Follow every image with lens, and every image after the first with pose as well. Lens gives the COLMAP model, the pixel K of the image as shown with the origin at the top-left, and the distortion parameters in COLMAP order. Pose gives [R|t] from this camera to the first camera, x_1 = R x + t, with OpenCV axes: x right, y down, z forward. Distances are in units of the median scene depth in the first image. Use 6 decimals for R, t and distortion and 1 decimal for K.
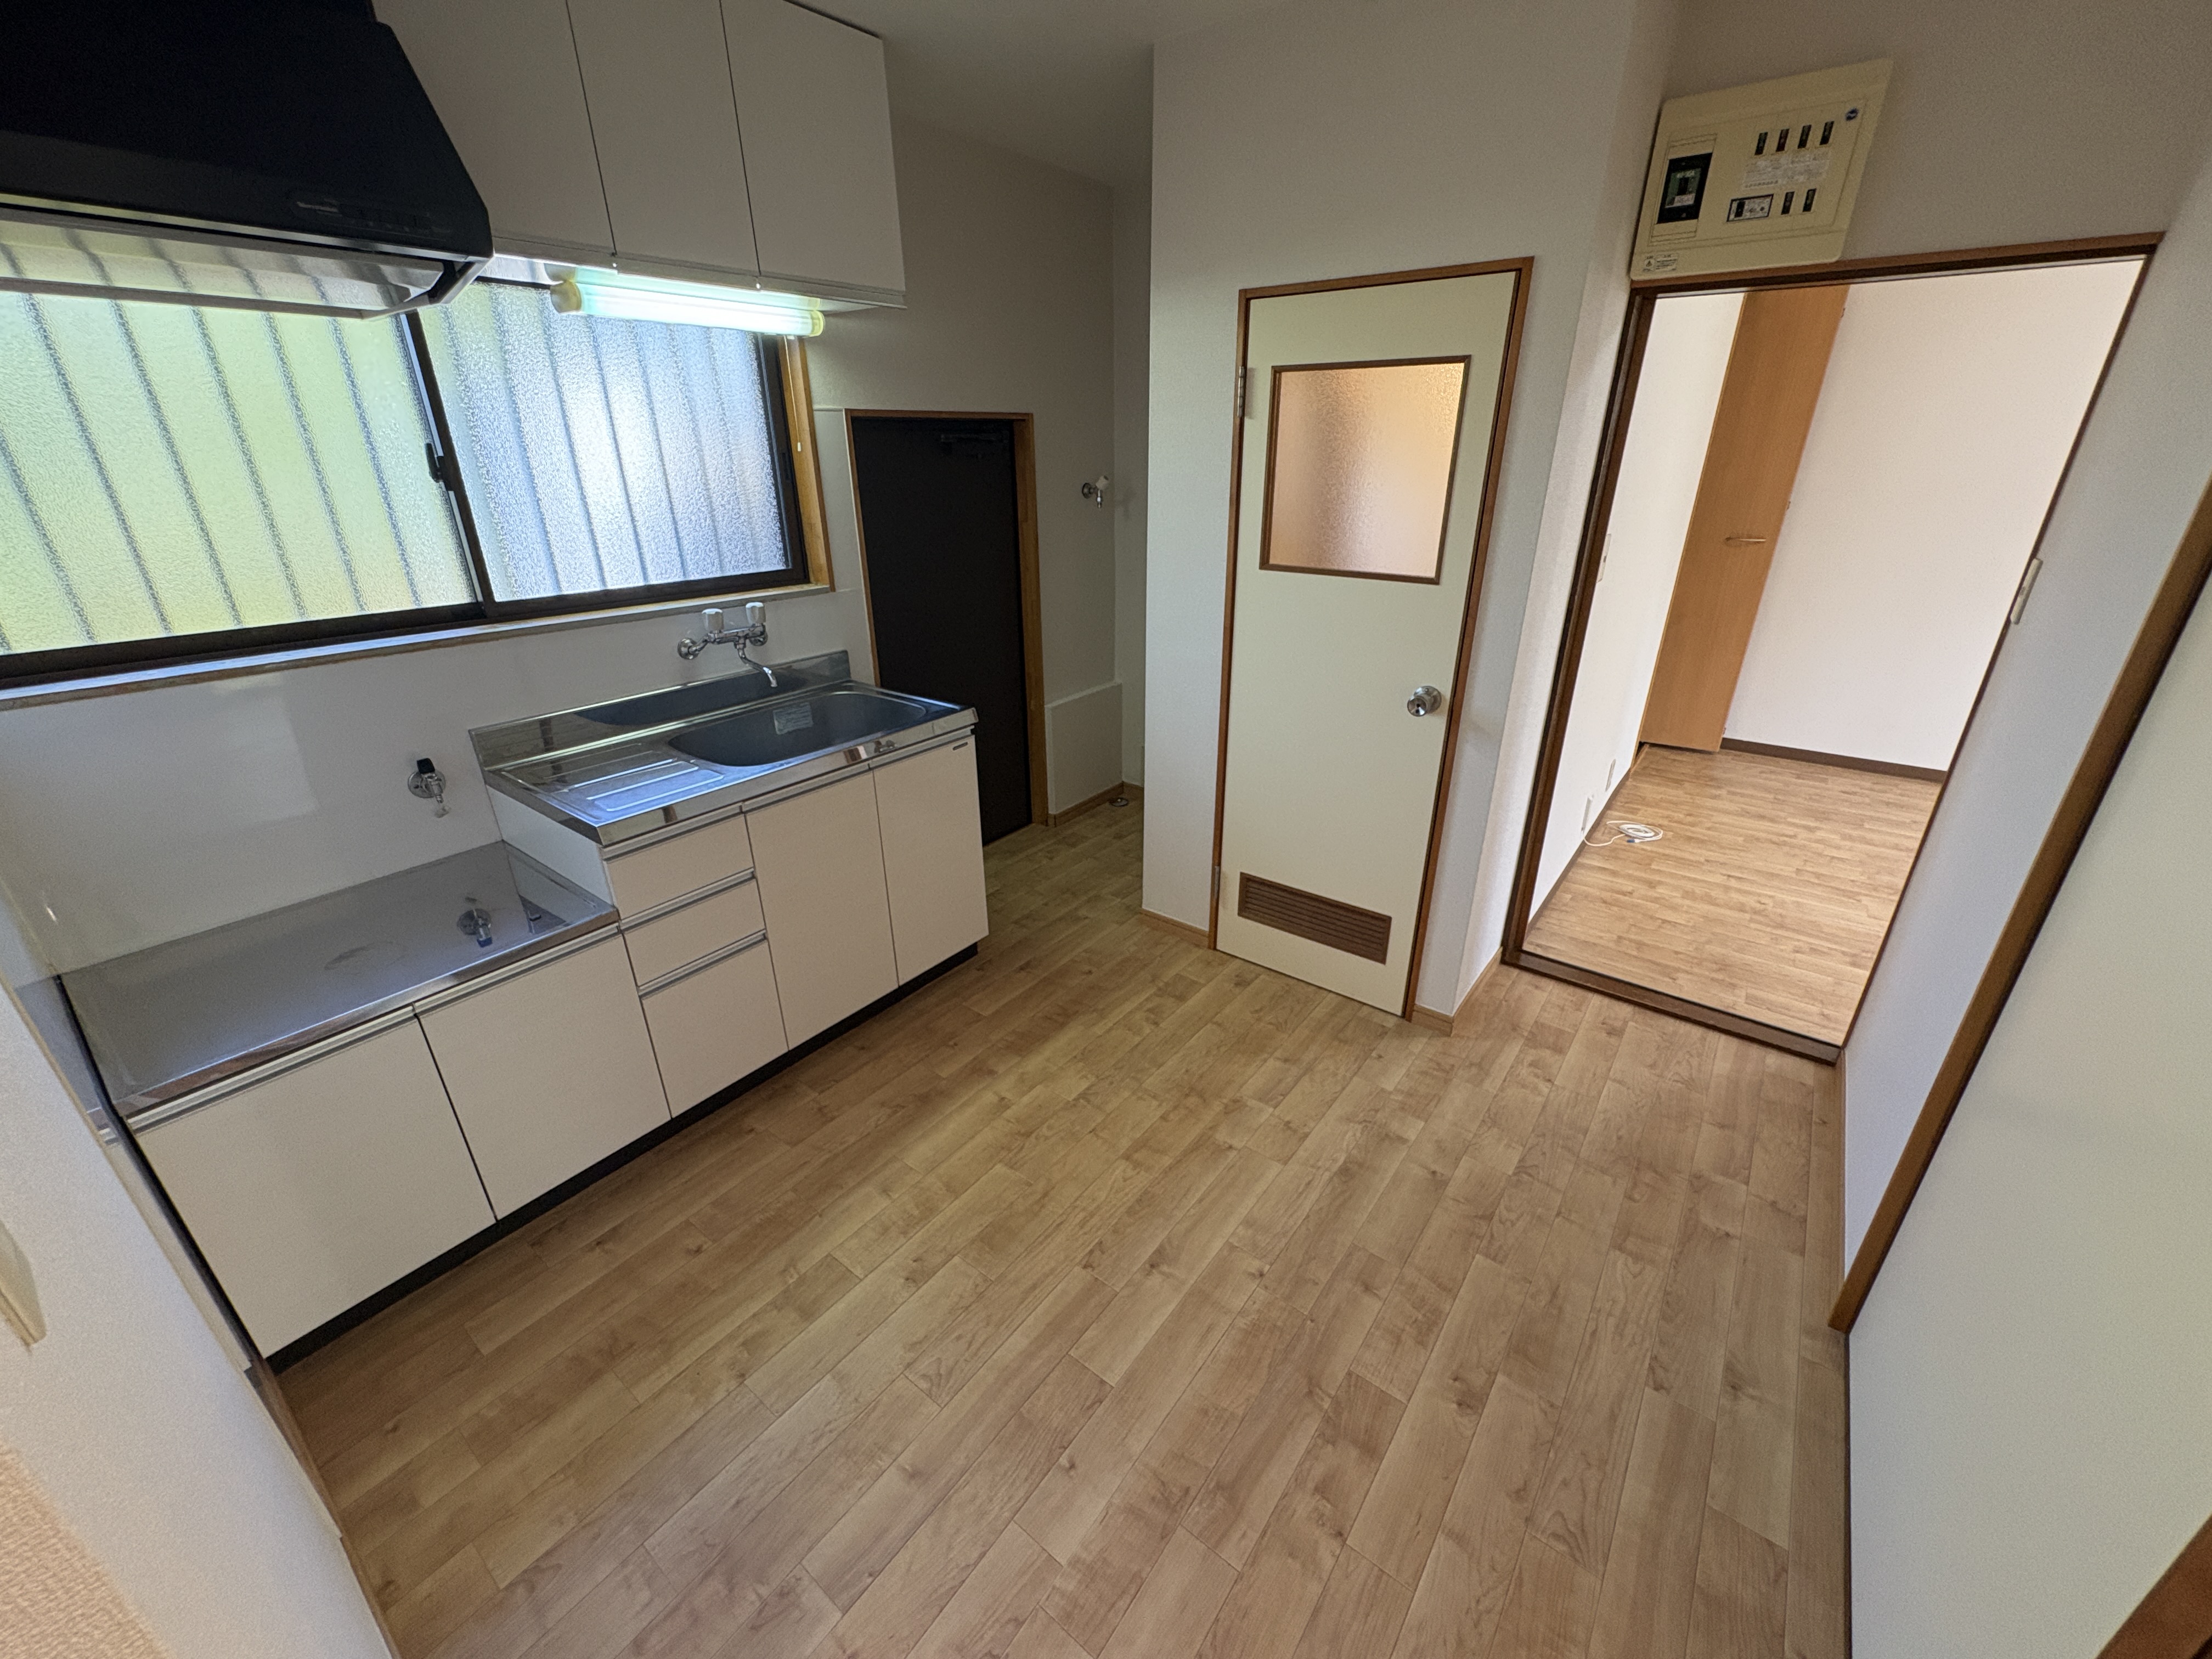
lens RADIAL K [[887.1, 0, 1106.0], [0, 887.1, 829.5], [0, 0, 1]] dist [0.000913, 0.000092]
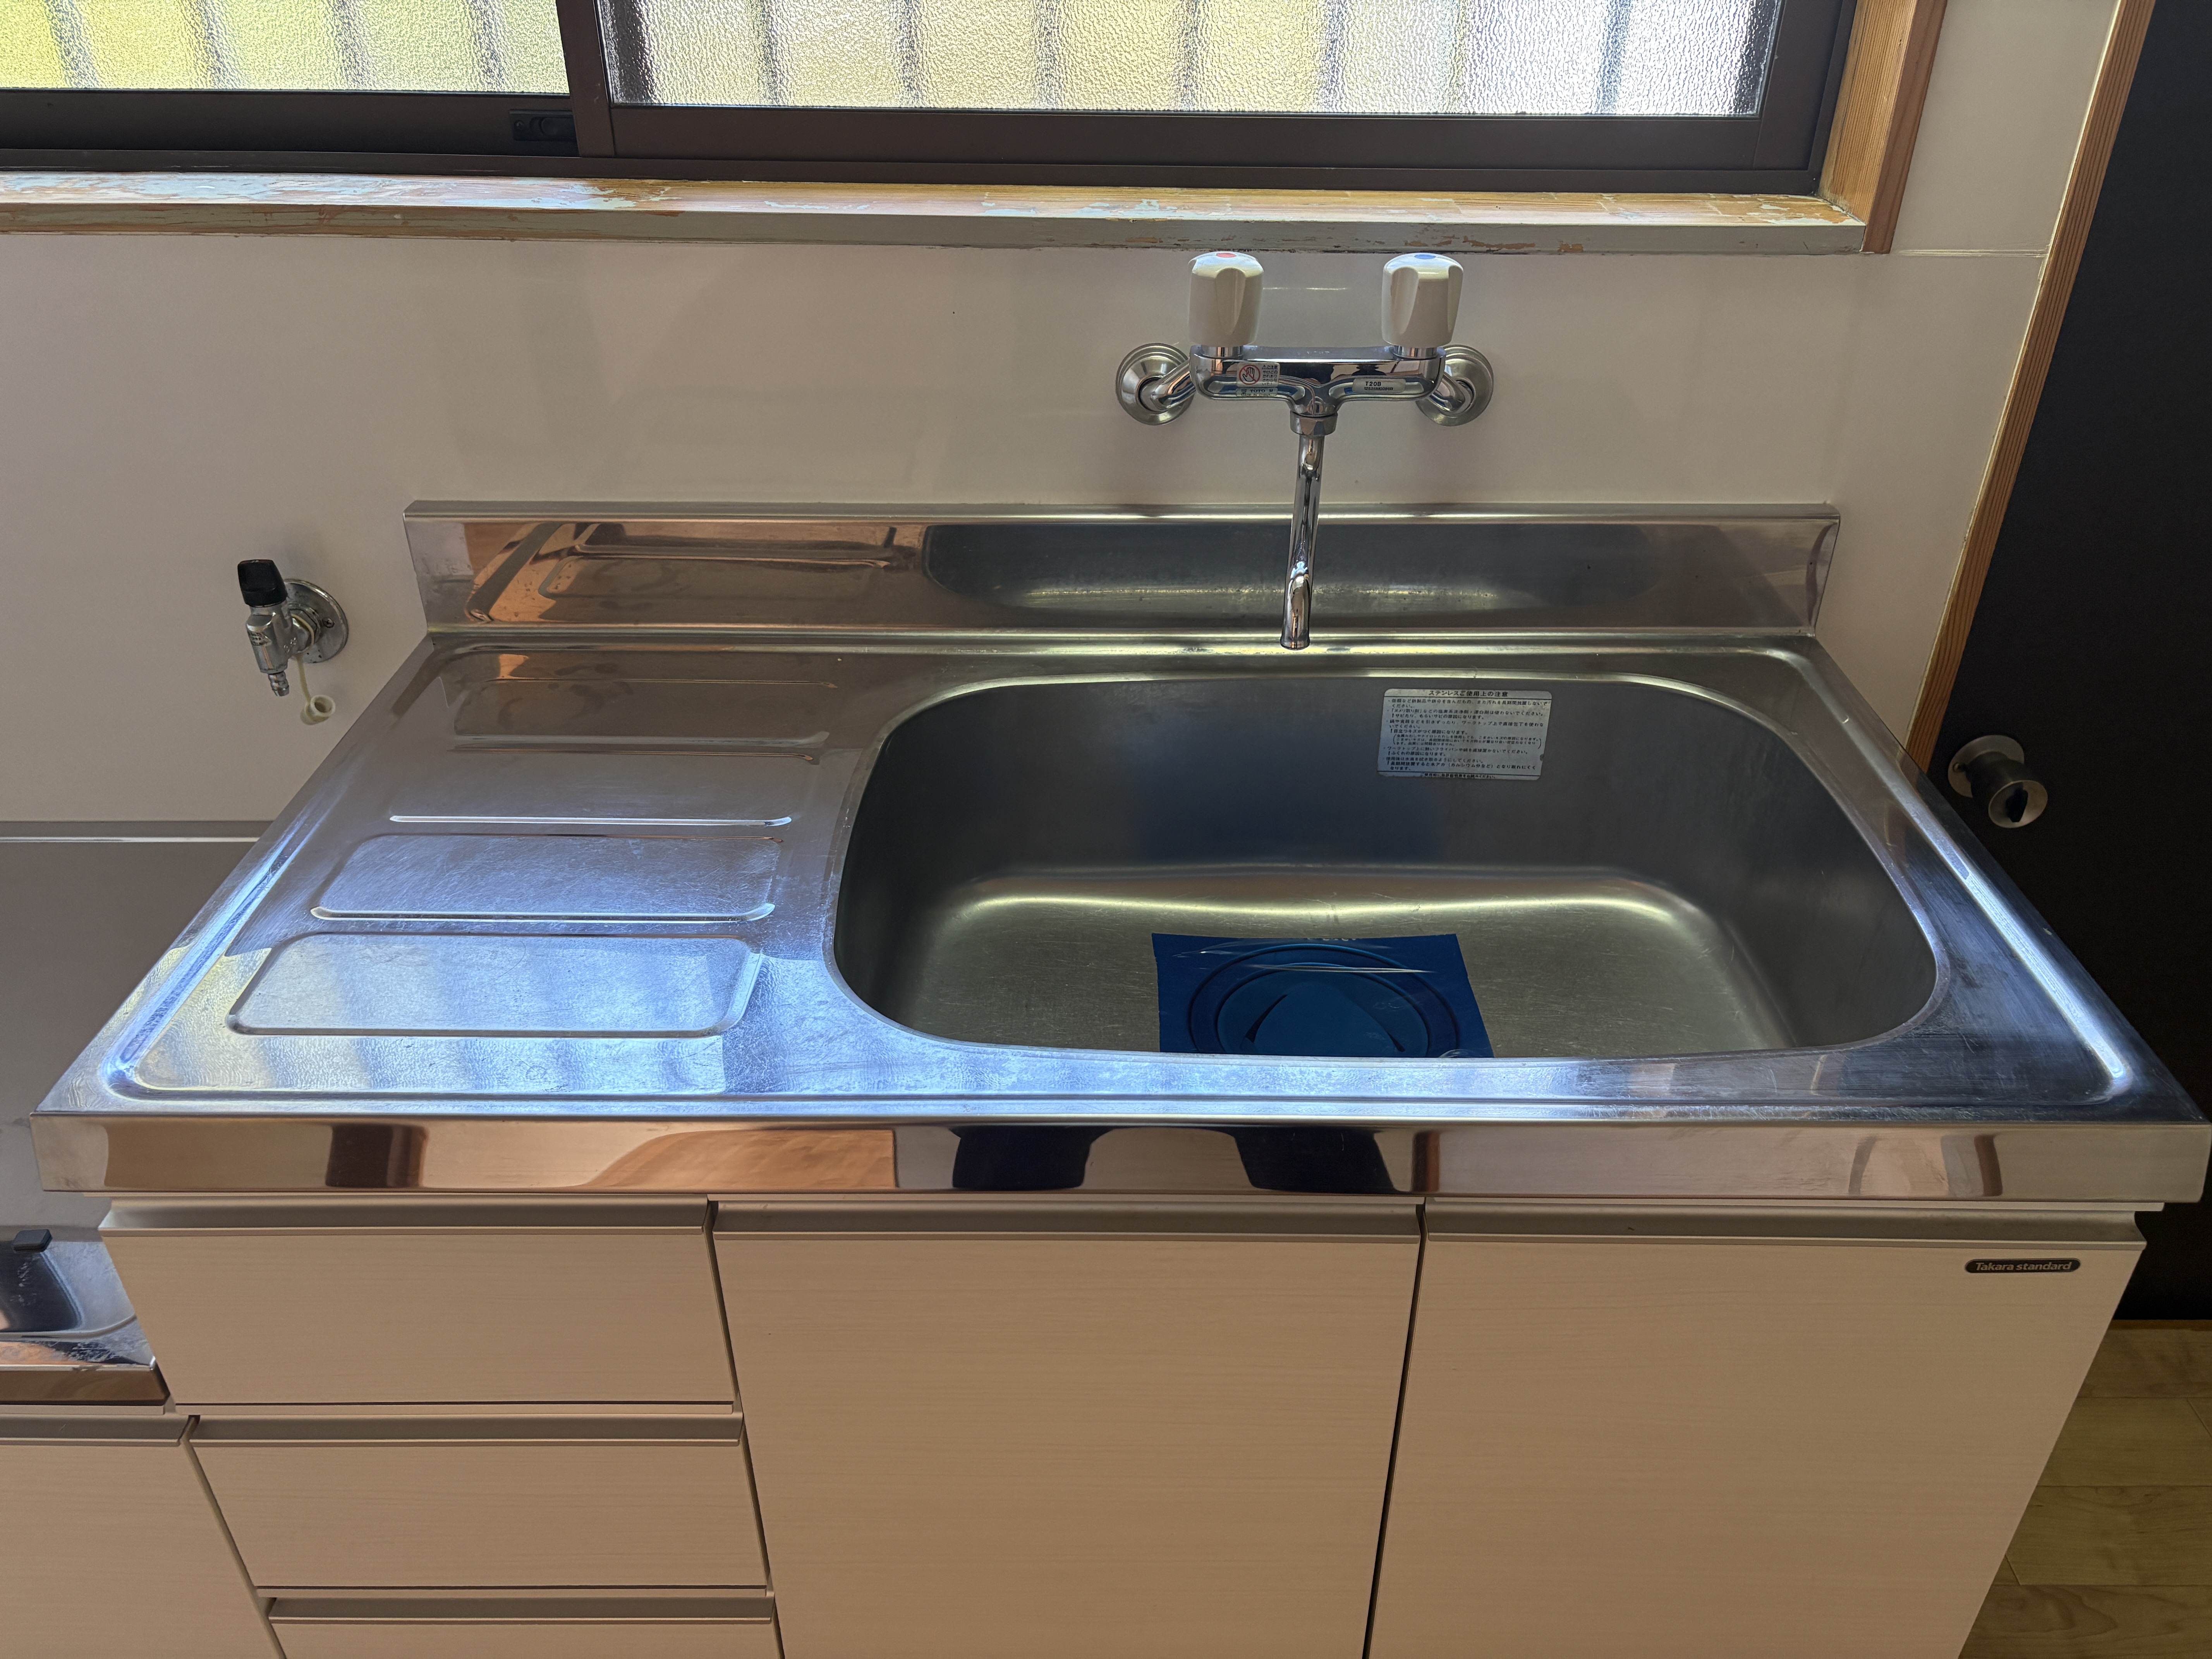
lens RADIAL K [[1665.3, 0, 1108.0], [0, 1665.3, 868.0], [0, 0, 1]] dist [-0.000746, -0.001506]
pose [[0.606077, 0.429208, -0.669665, -0.098727], [-0.324837, 0.902069, 0.284170, -0.231179], [0.726052, 0.045303, 0.686146, 0.728787]]
